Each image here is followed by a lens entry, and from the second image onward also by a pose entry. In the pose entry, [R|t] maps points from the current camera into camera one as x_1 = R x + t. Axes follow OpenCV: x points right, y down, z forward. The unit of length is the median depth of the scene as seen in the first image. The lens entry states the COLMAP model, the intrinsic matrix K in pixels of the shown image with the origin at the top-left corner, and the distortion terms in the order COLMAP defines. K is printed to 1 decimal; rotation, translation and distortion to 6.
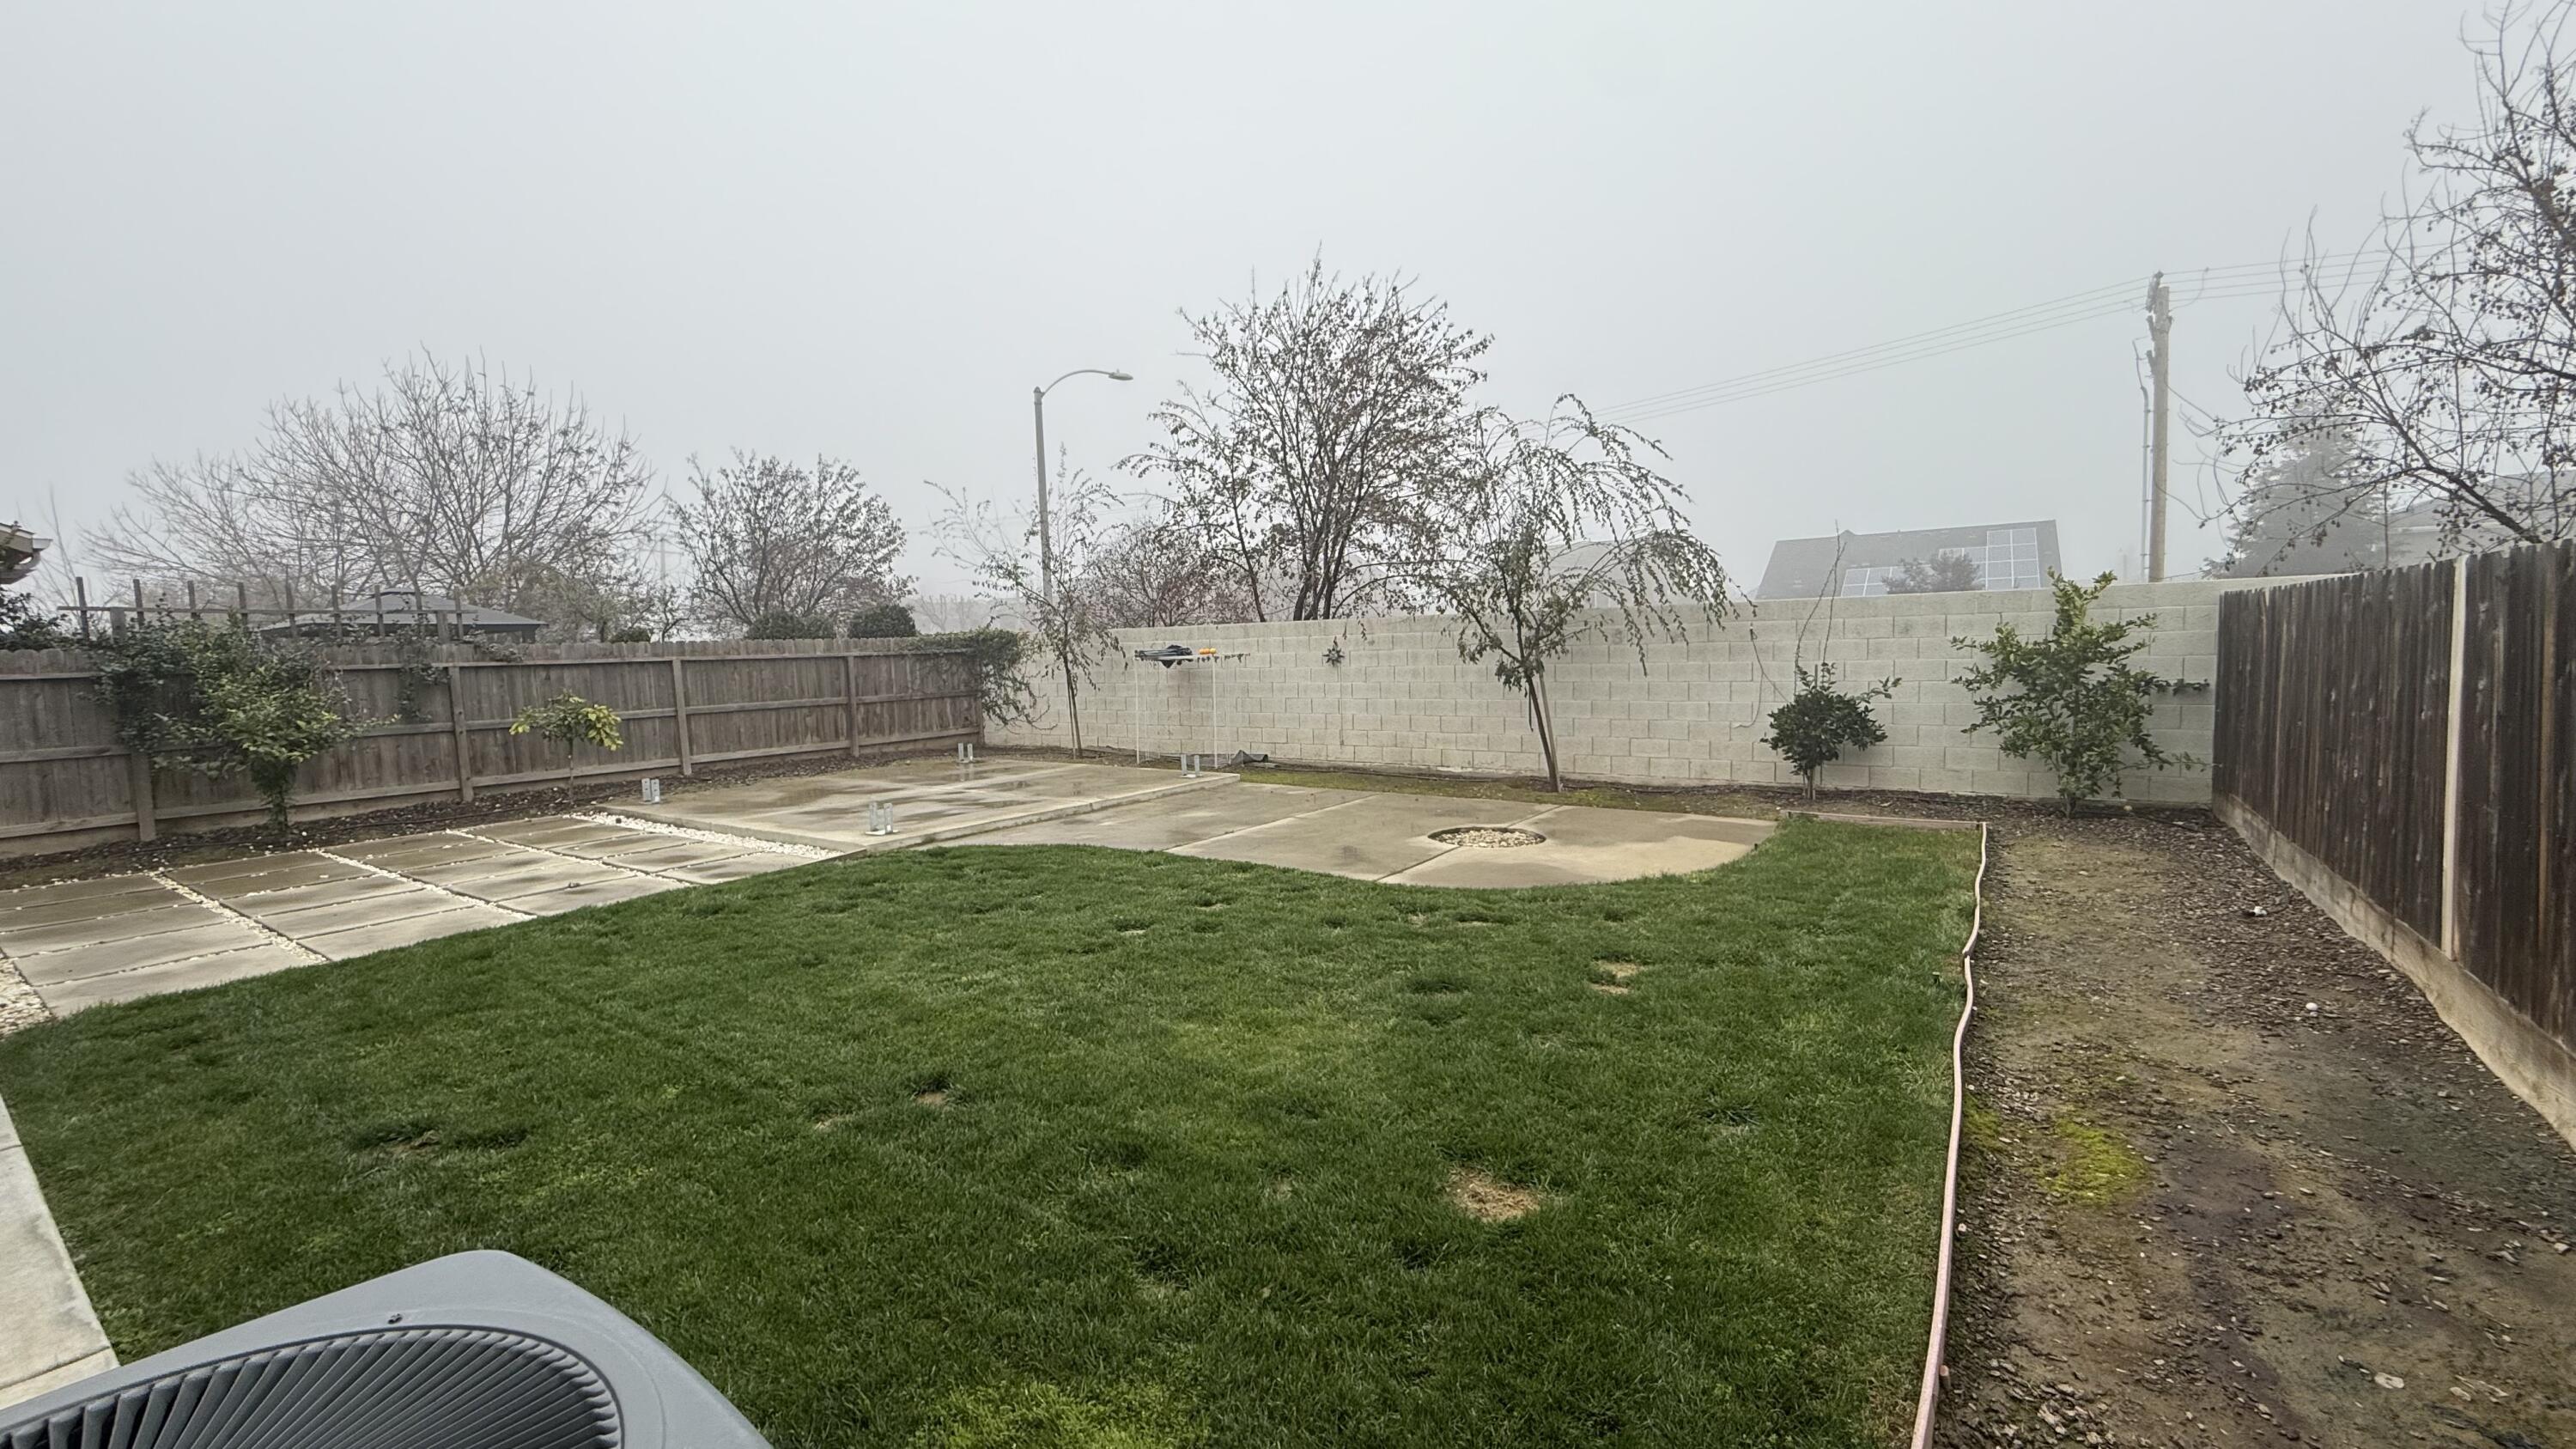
lens RADIAL K [[1026.4, 0, 1282.1], [0, 1026.4, 724.4], [0, 0, 1]] dist [-0.000727, 0.000311]
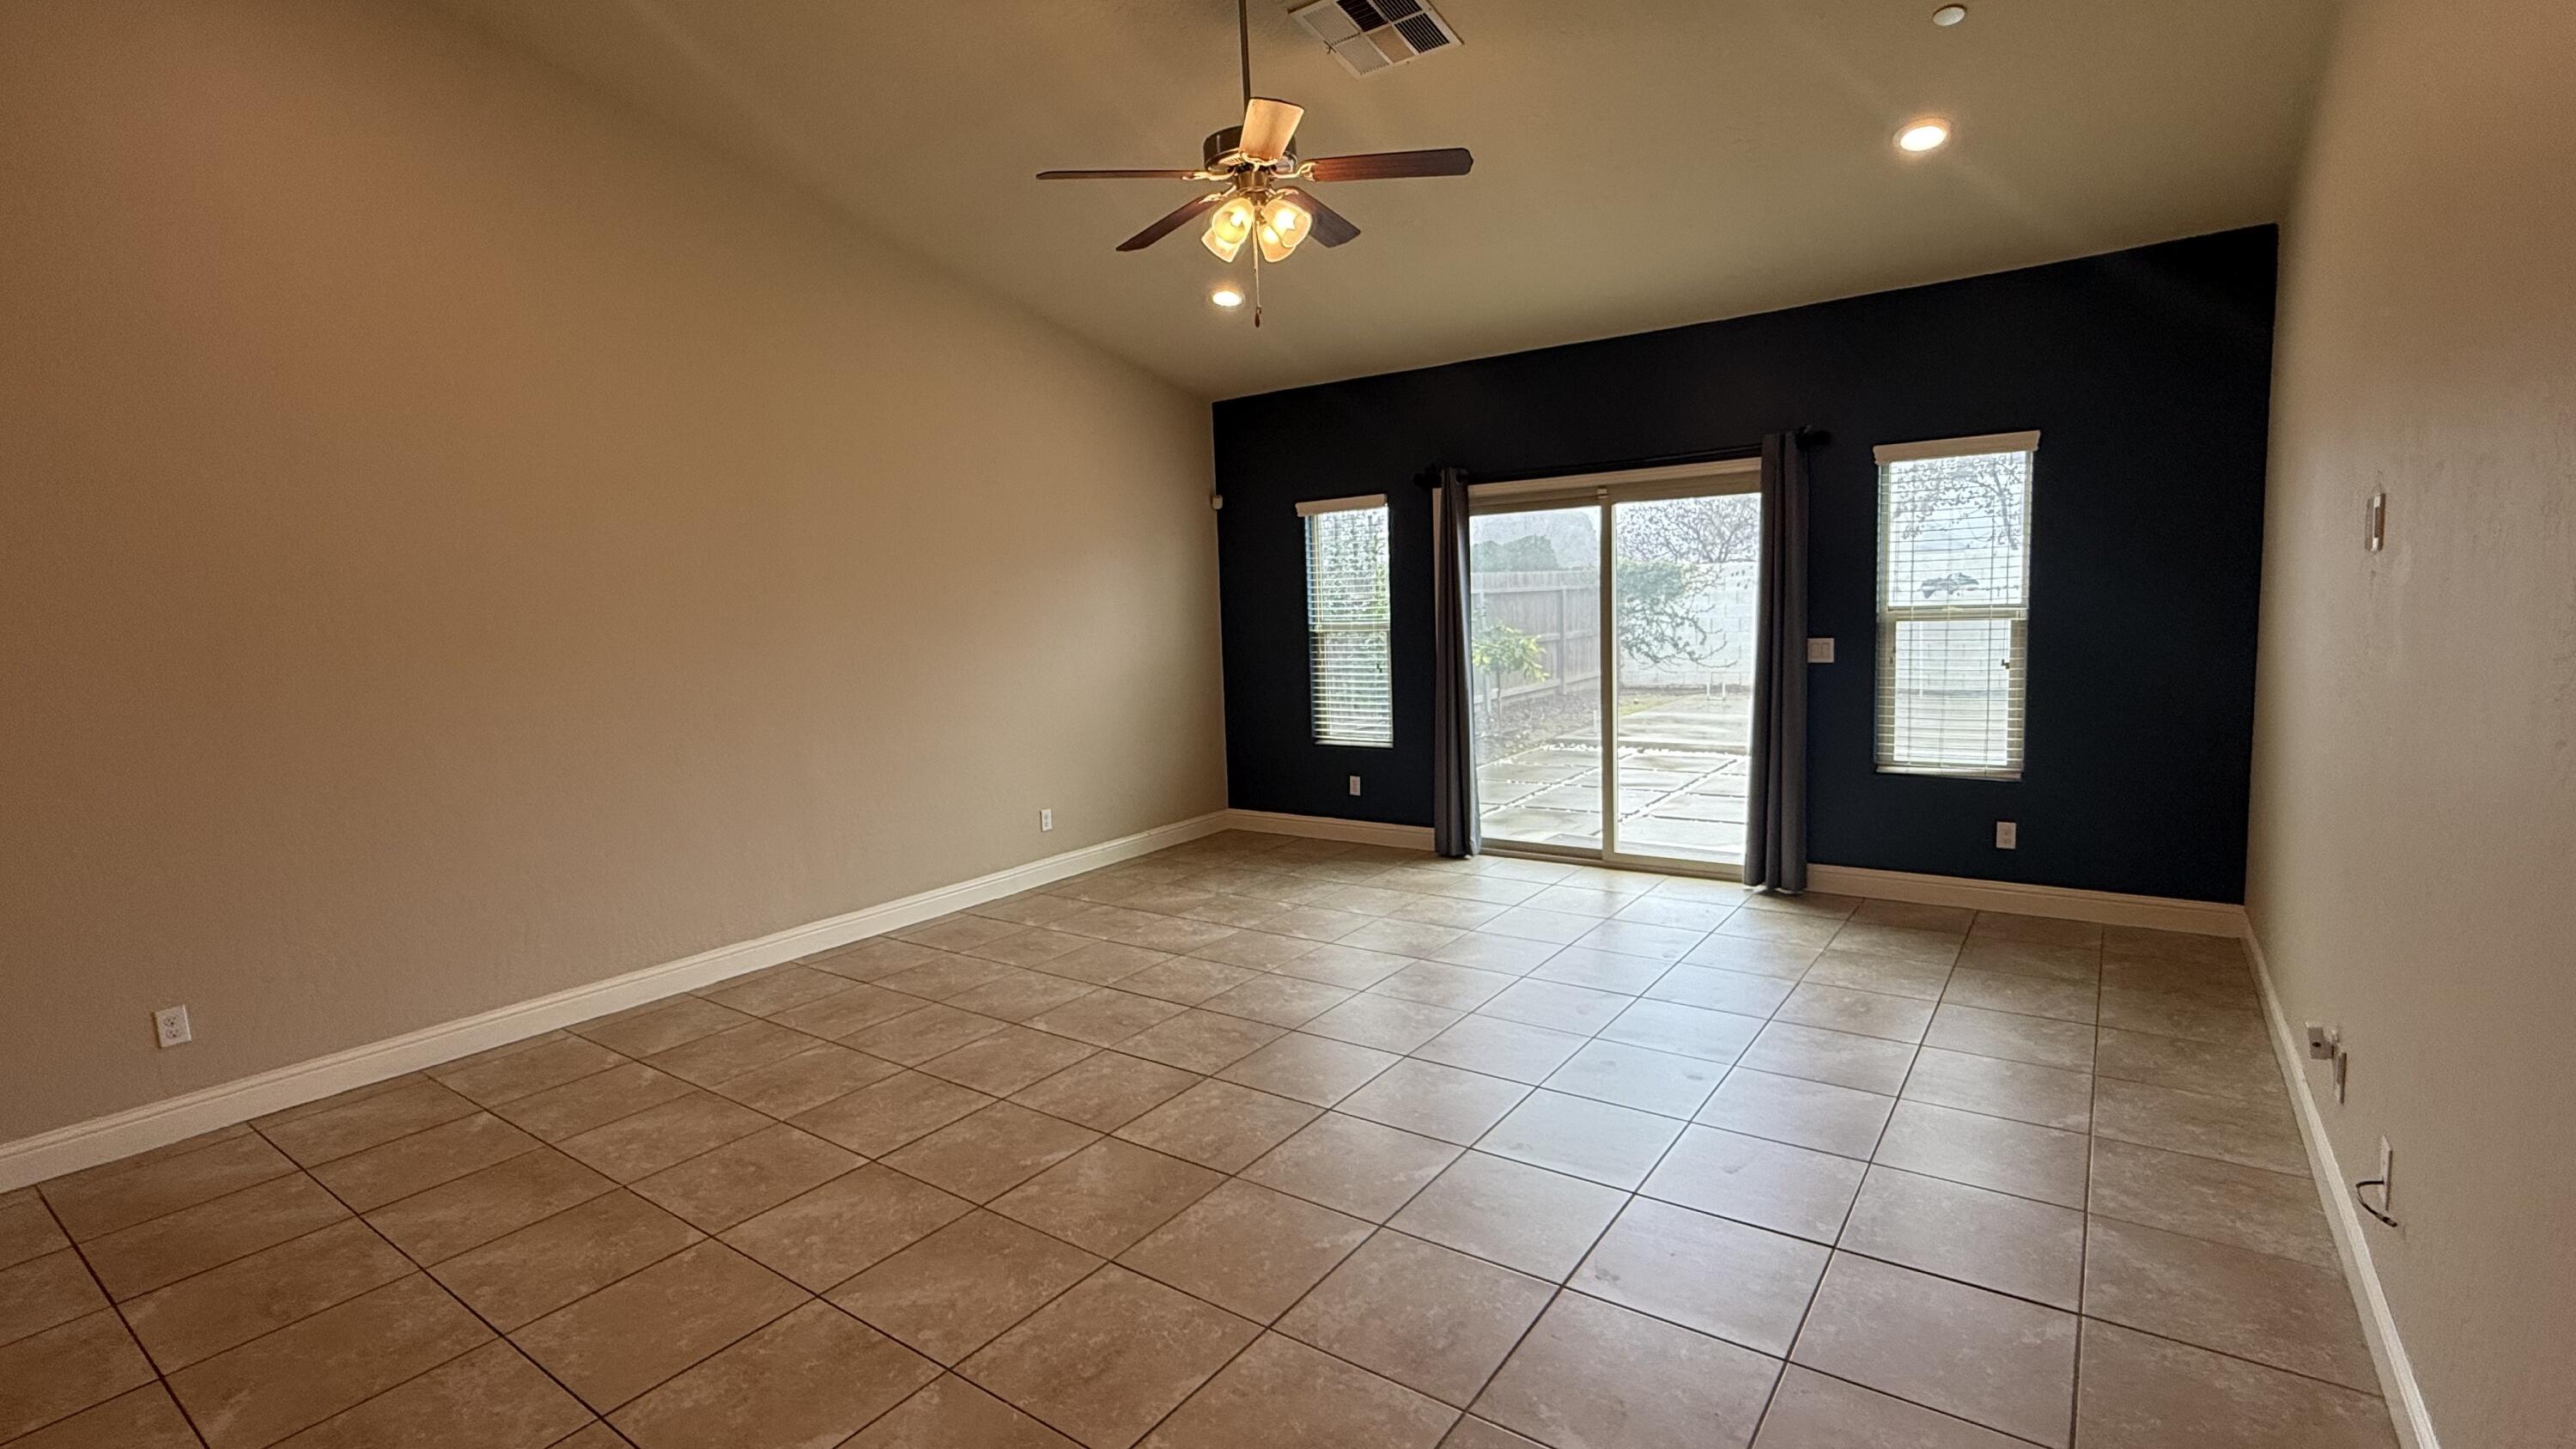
lens RADIAL K [[1157.8, 0, 1288.0], [0, 1157.8, 724.5], [0, 0, 1]] dist [-0.000269, 0.000839]
pose [[0.999873, -0.008987, -0.013160, -0.759613], [0.009438, 0.999357, 0.034576, 0.021563], [0.012841, -0.034696, 0.999315, -0.091412]]
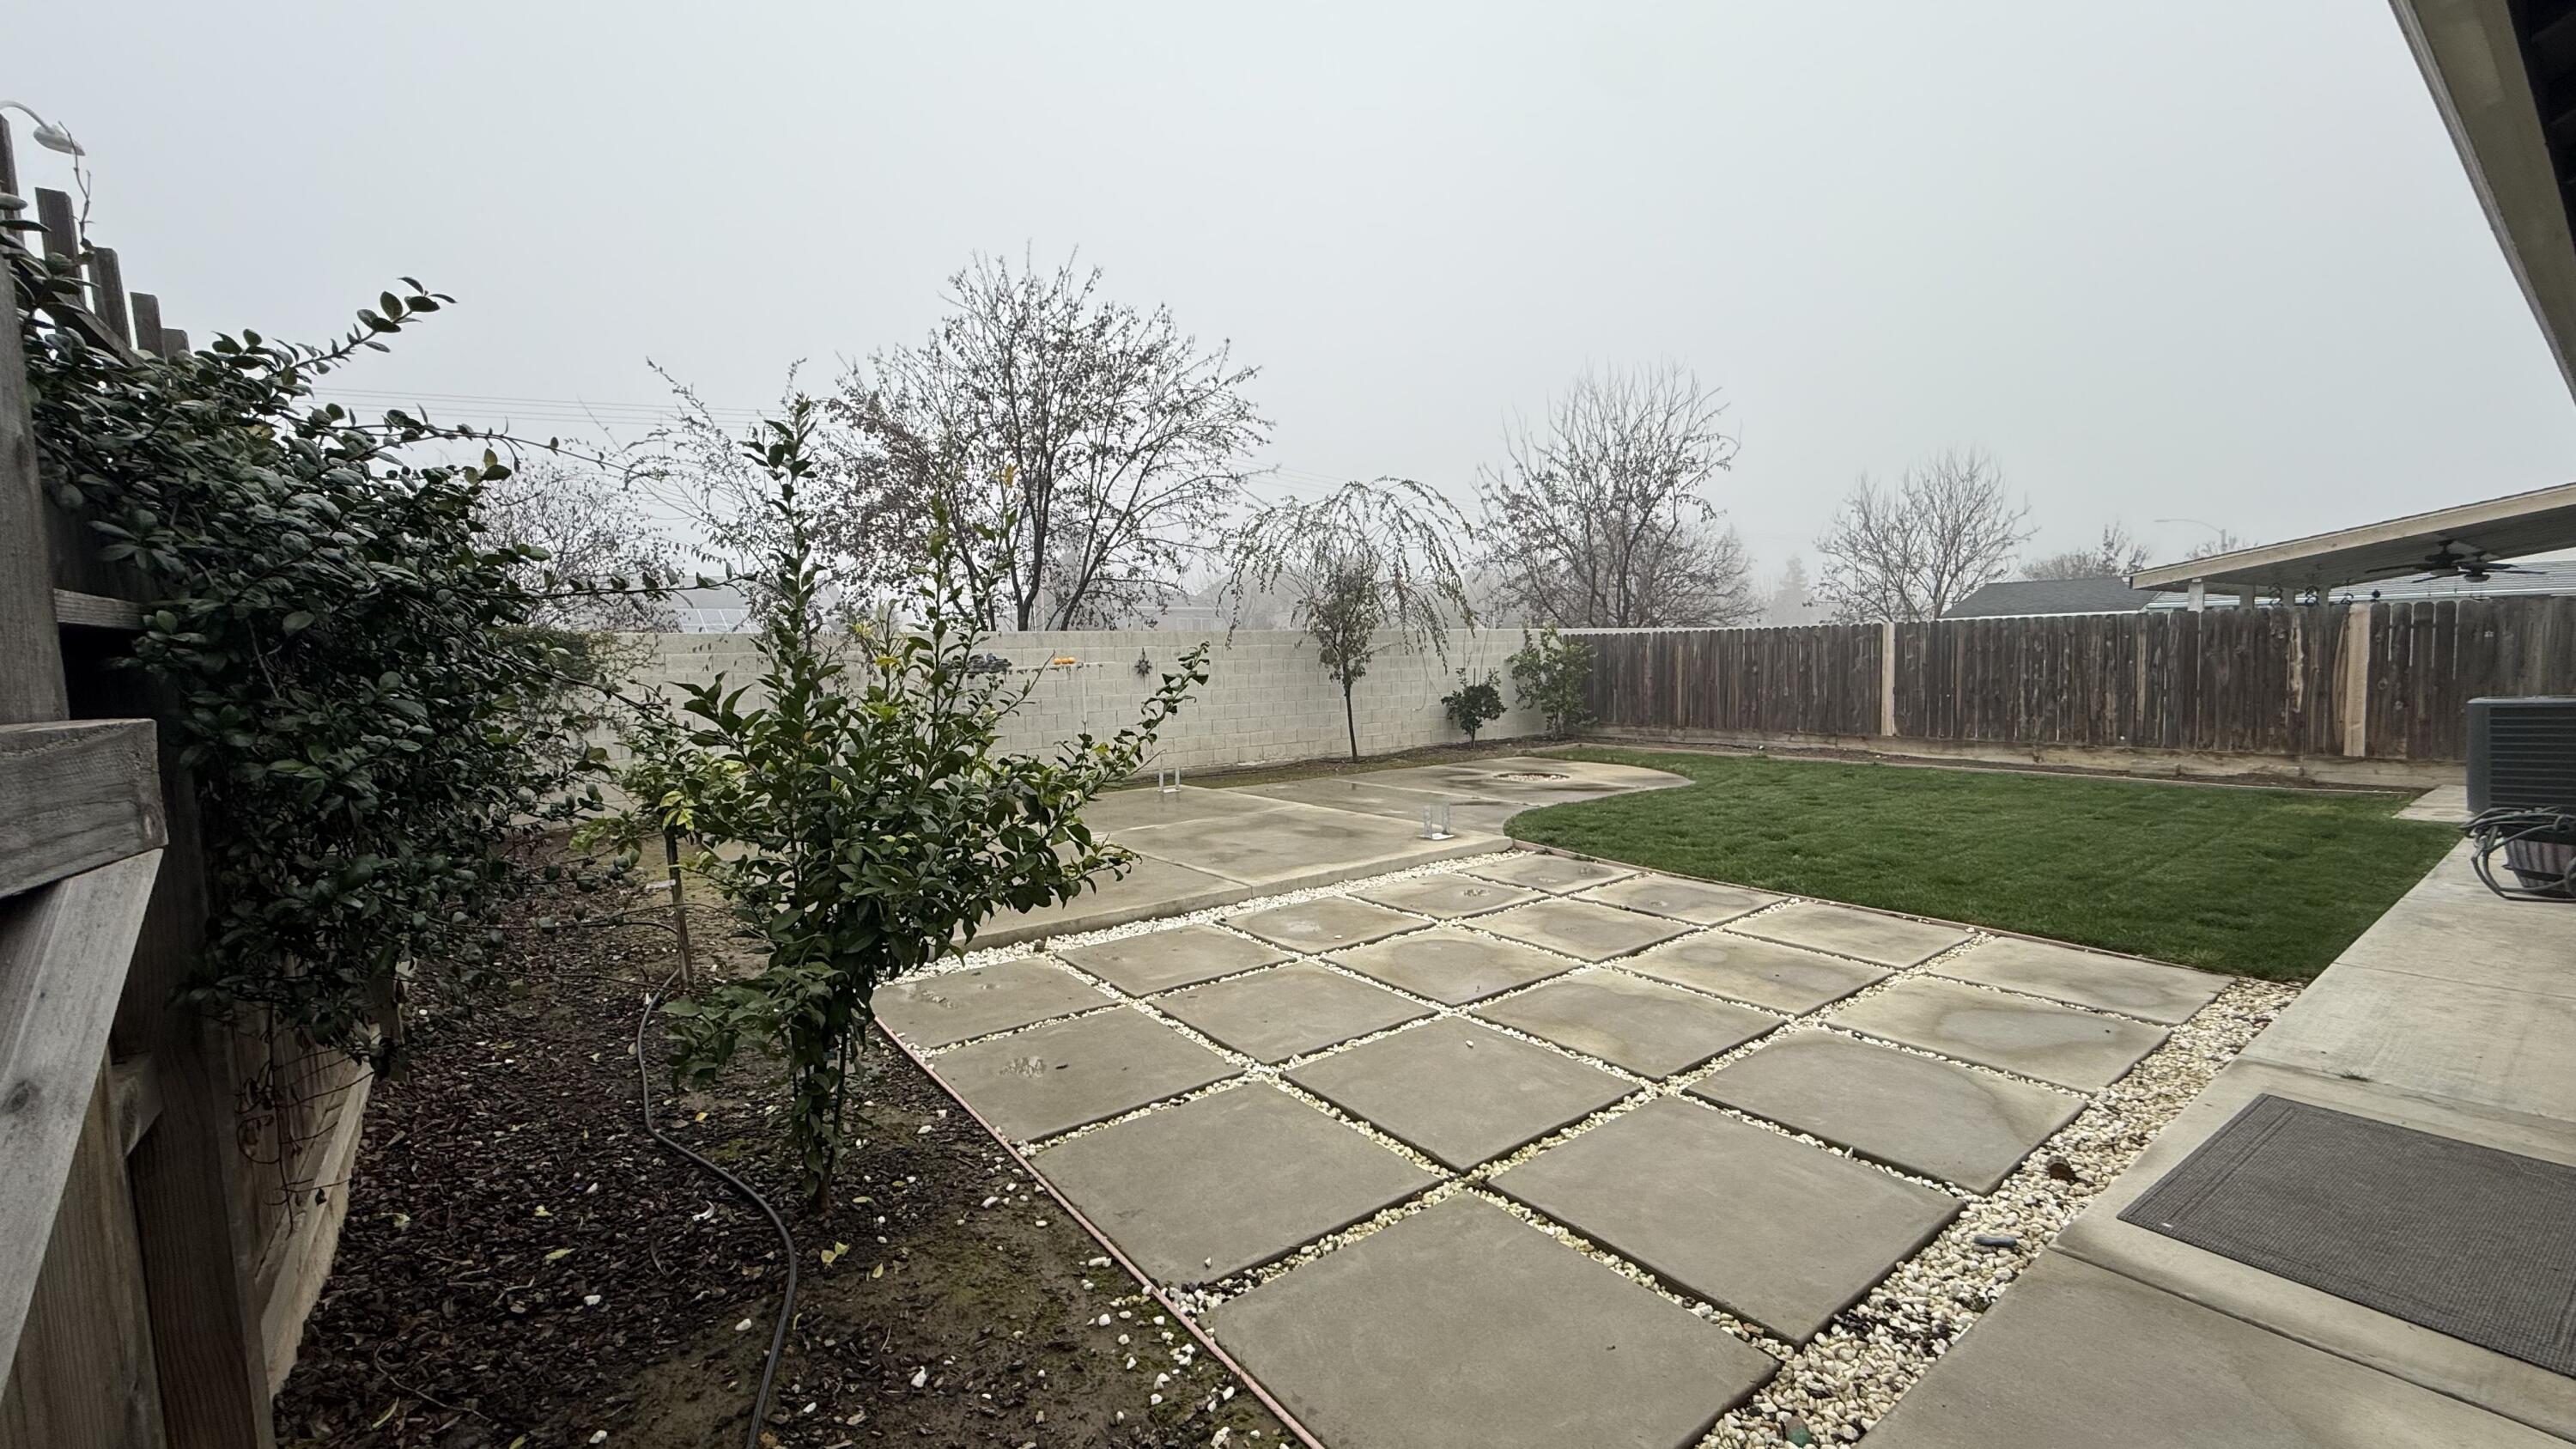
lens RADIAL K [[1026.4, 0, 1282.1], [0, 1026.4, 724.4], [0, 0, 1]] dist [-0.000727, 0.000311]
pose [[0.317076, -0.041993, 0.947470, -0.864357], [0.086209, 0.996160, 0.015301, -0.013966], [-0.944474, 0.076829, 0.319479, 0.550553]]
